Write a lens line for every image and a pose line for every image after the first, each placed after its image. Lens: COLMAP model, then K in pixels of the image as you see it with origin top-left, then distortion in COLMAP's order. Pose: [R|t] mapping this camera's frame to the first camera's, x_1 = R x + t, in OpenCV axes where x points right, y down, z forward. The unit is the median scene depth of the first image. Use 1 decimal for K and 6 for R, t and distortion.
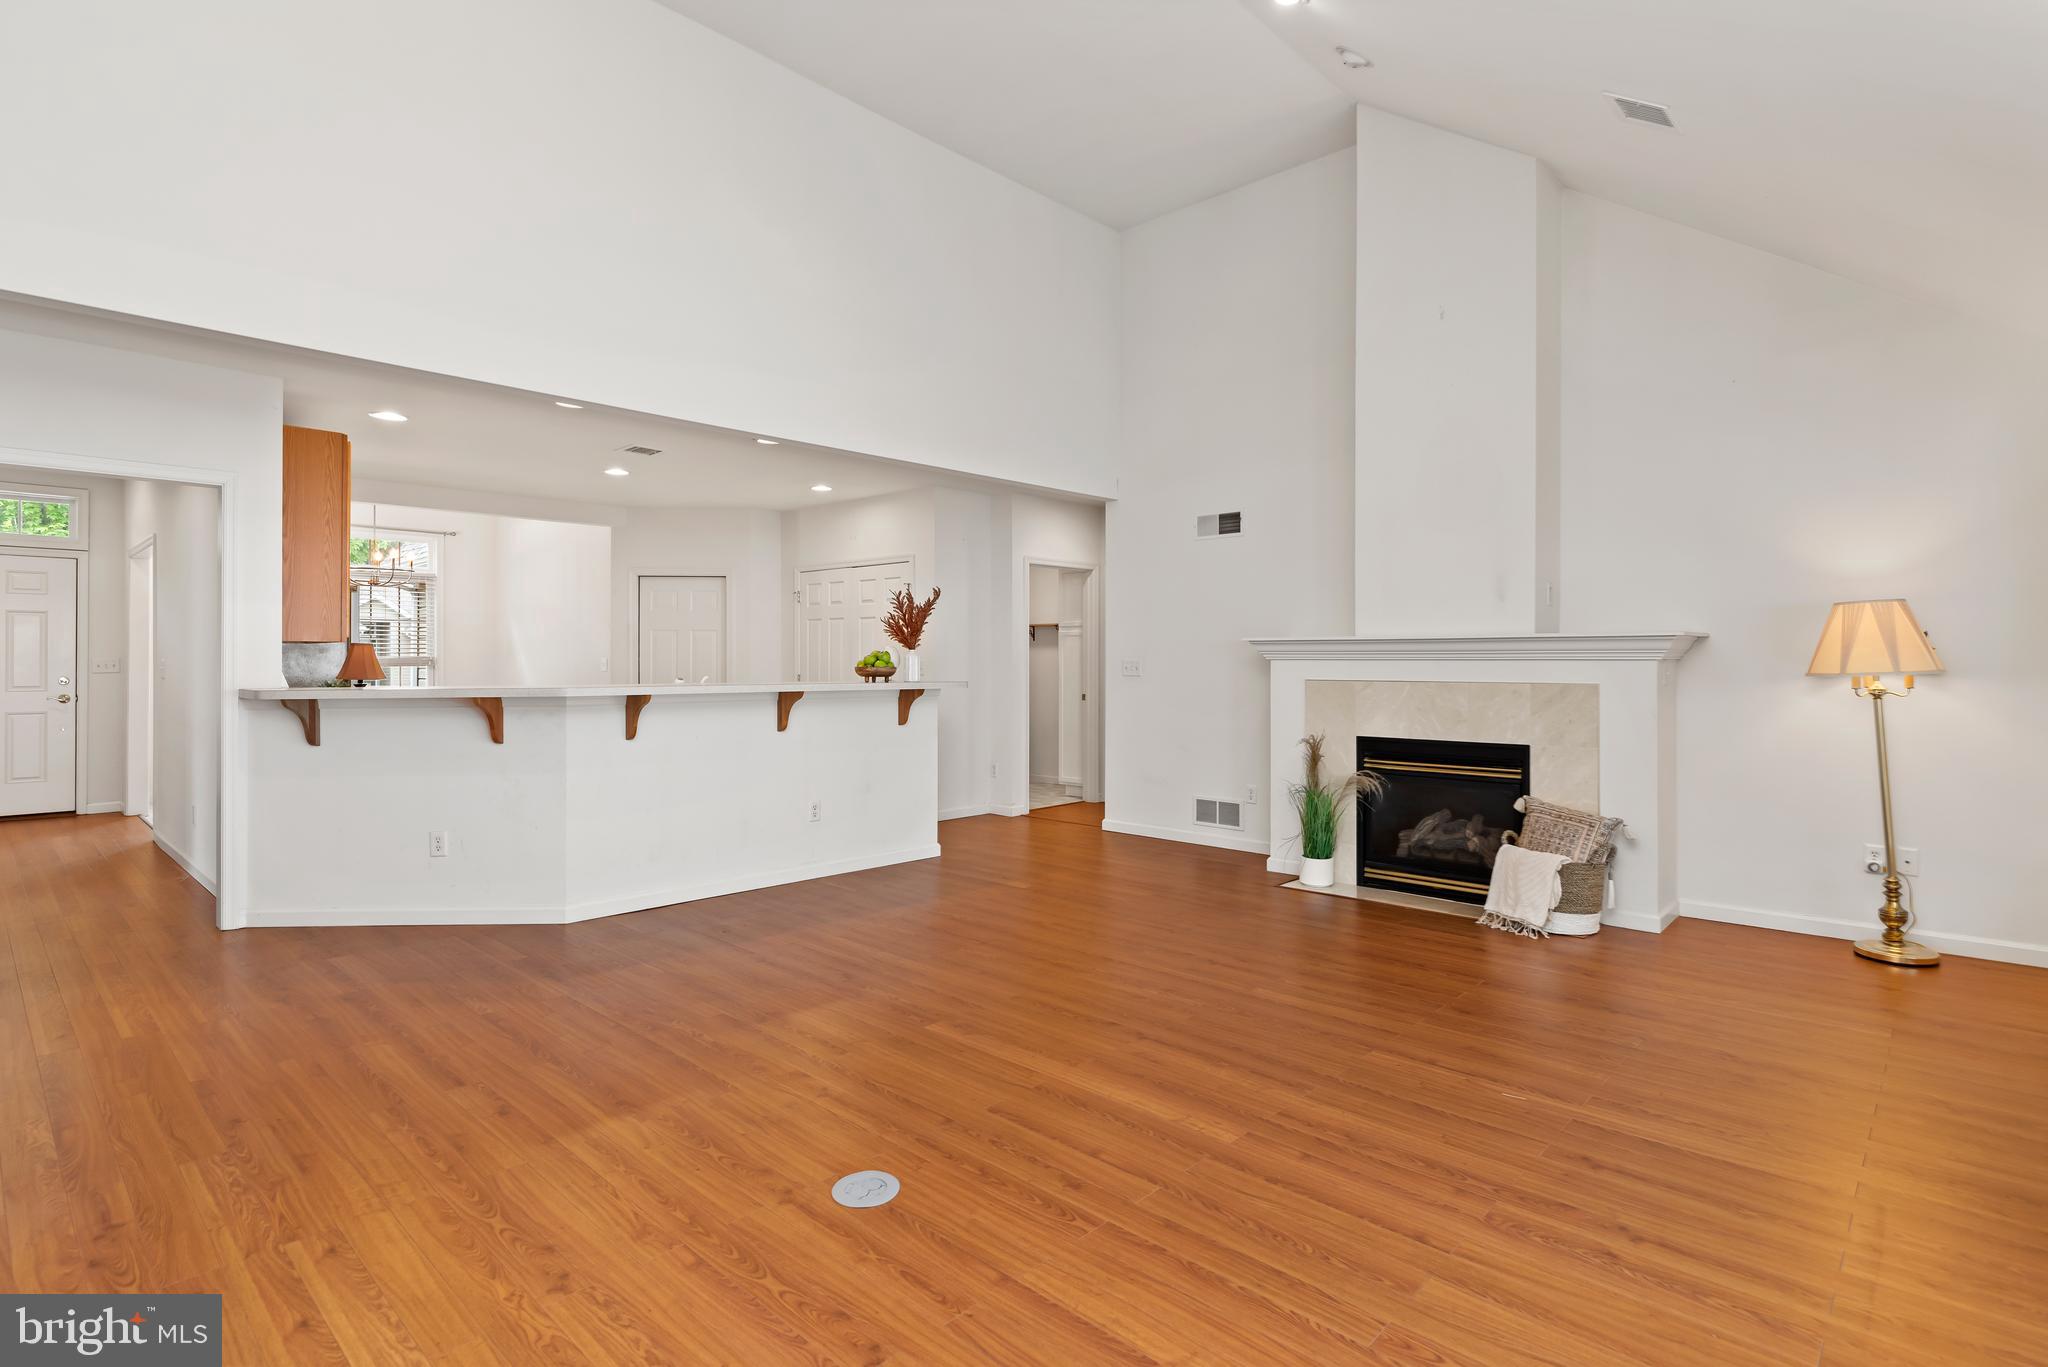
lens RADIAL K [[1002.3, 0, 1050.3], [0, 1002.3, 656.6], [0, 0, 1]] dist [-0.000390, -0.000493]
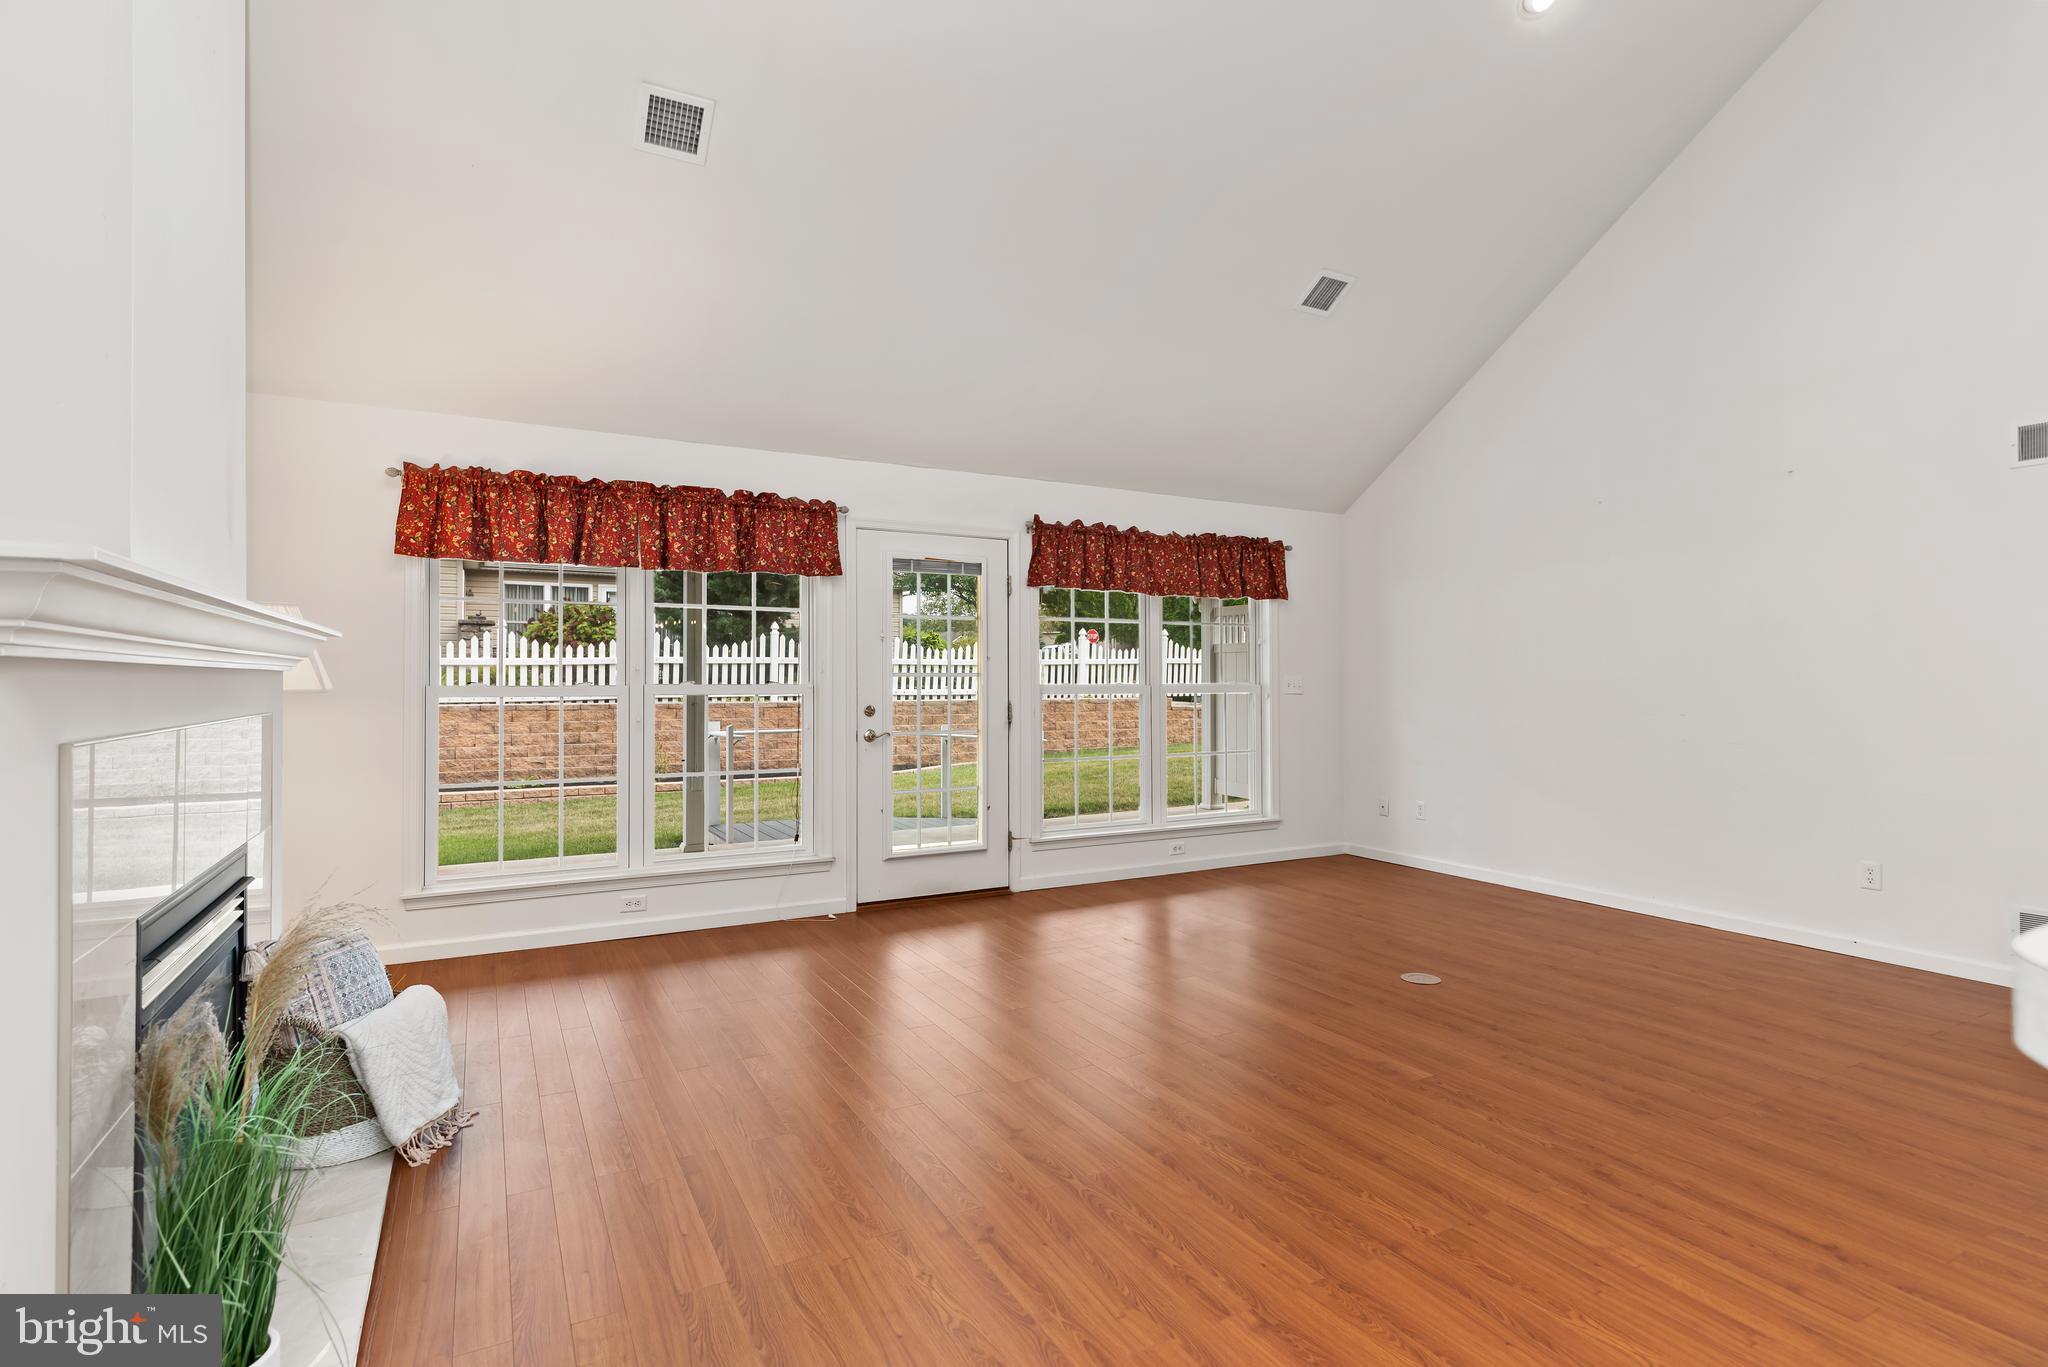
lens RADIAL K [[1004.1, 0, 1050.0], [0, 1004.1, 678.8], [0, 0, 1]] dist [-0.001630, 0.000266]
pose [[-0.950335, -0.000657, 0.311229, -0.045375], [-0.002611, 0.999979, -0.005861, 0.008108], [-0.311219, -0.006382, -0.950317, 1.144723]]
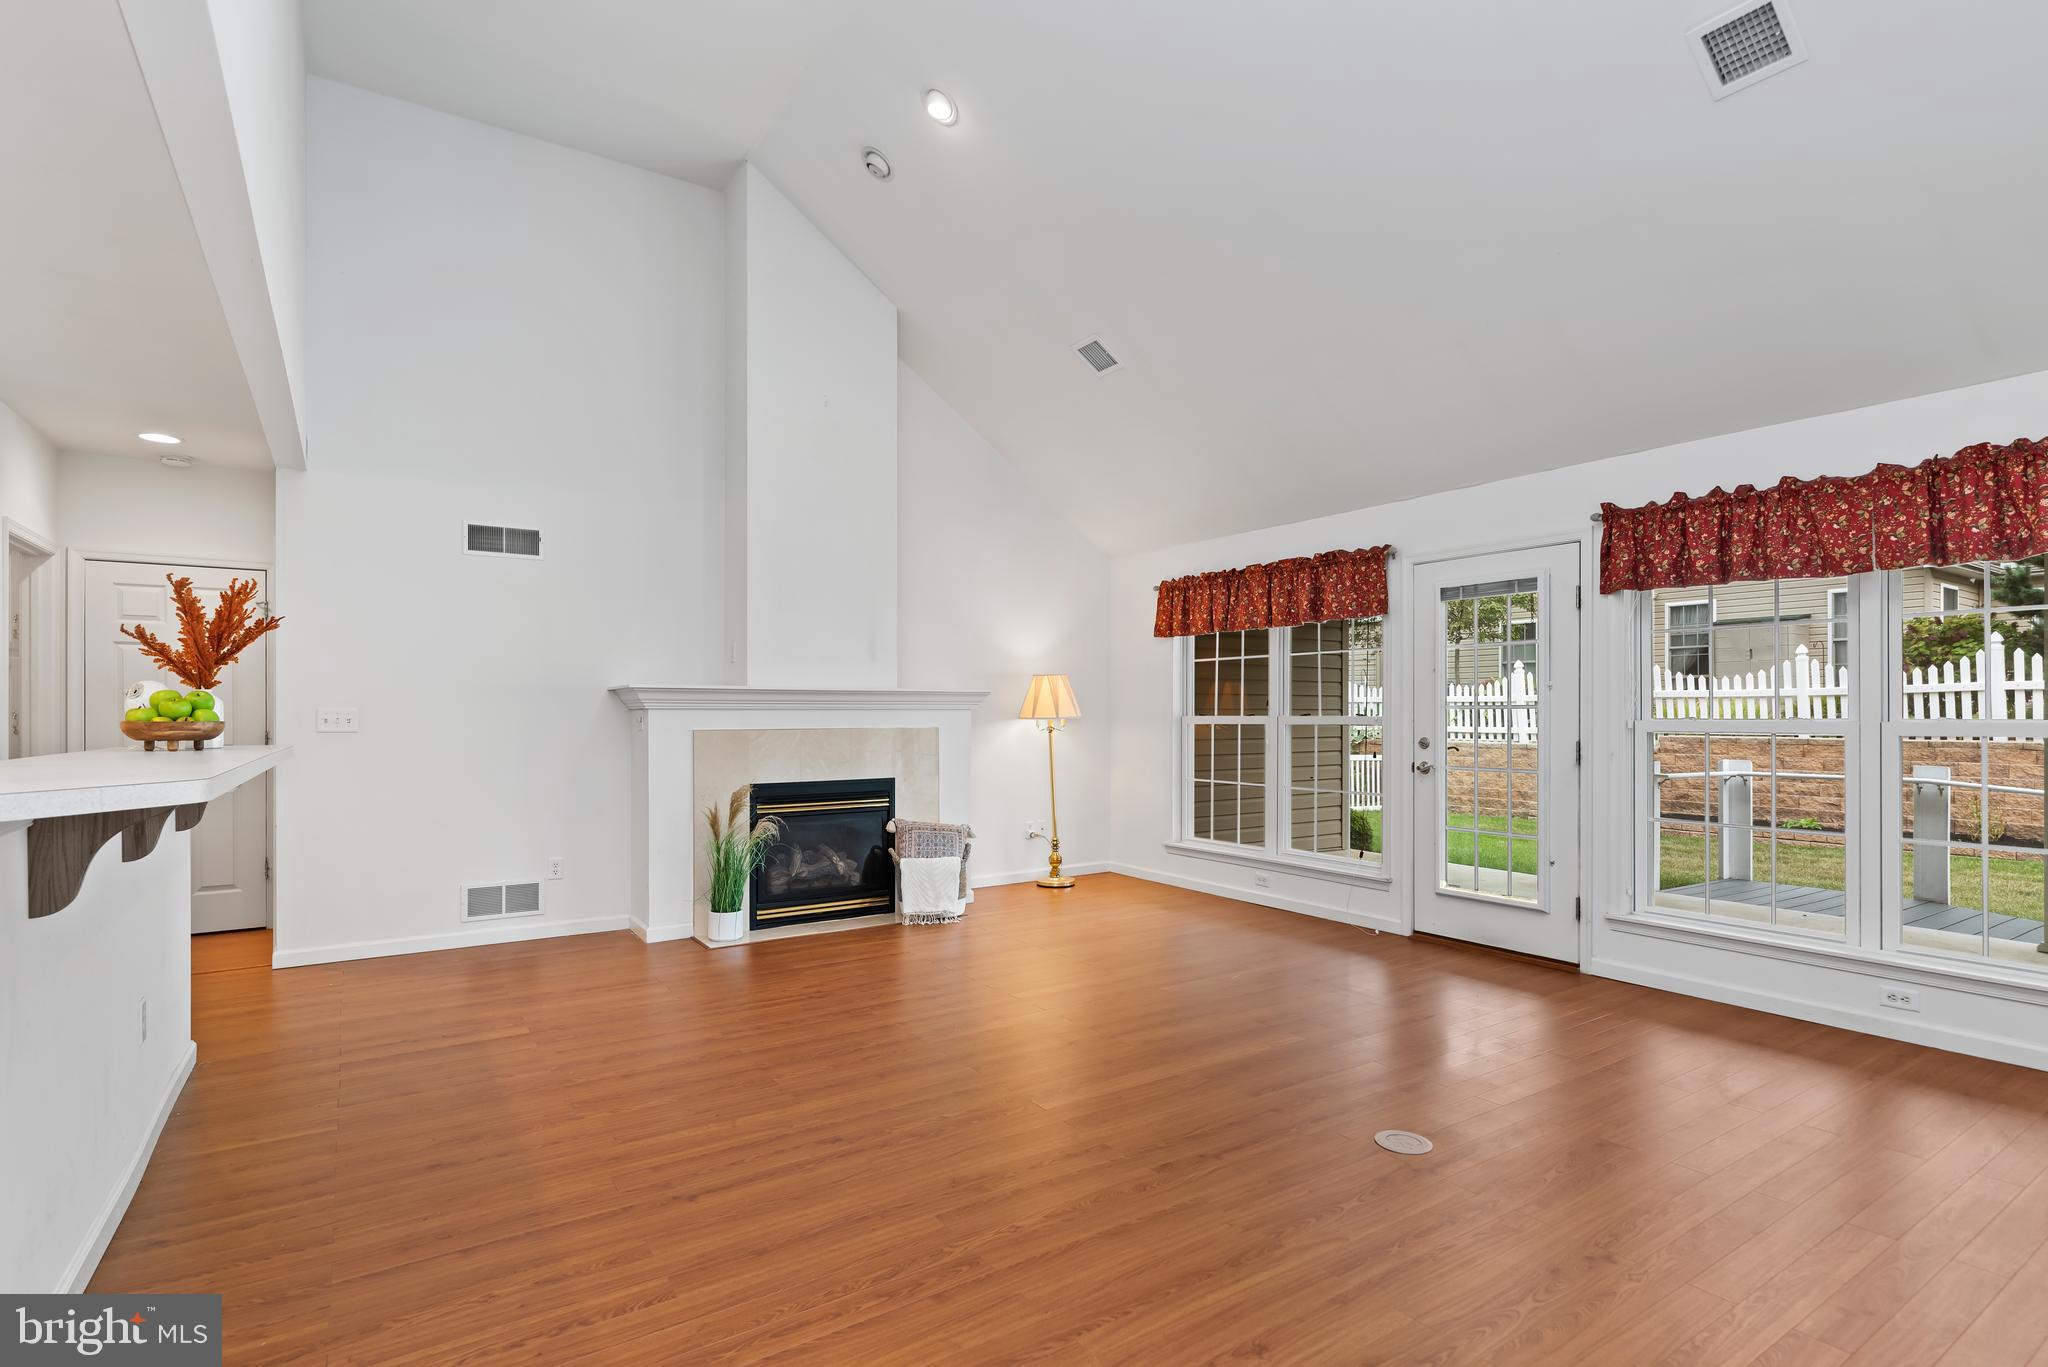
lens RADIAL K [[1005.7, 0, 1024.8], [0, 1005.7, 712.1], [0, 0, 1]] dist [-0.001564, -0.000438]
pose [[0.238762, -0.002184, 0.971076, -0.590550], [-0.002704, 0.999992, 0.002914, 0.002100], [-0.971074, -0.003322, 0.238754, 0.461546]]
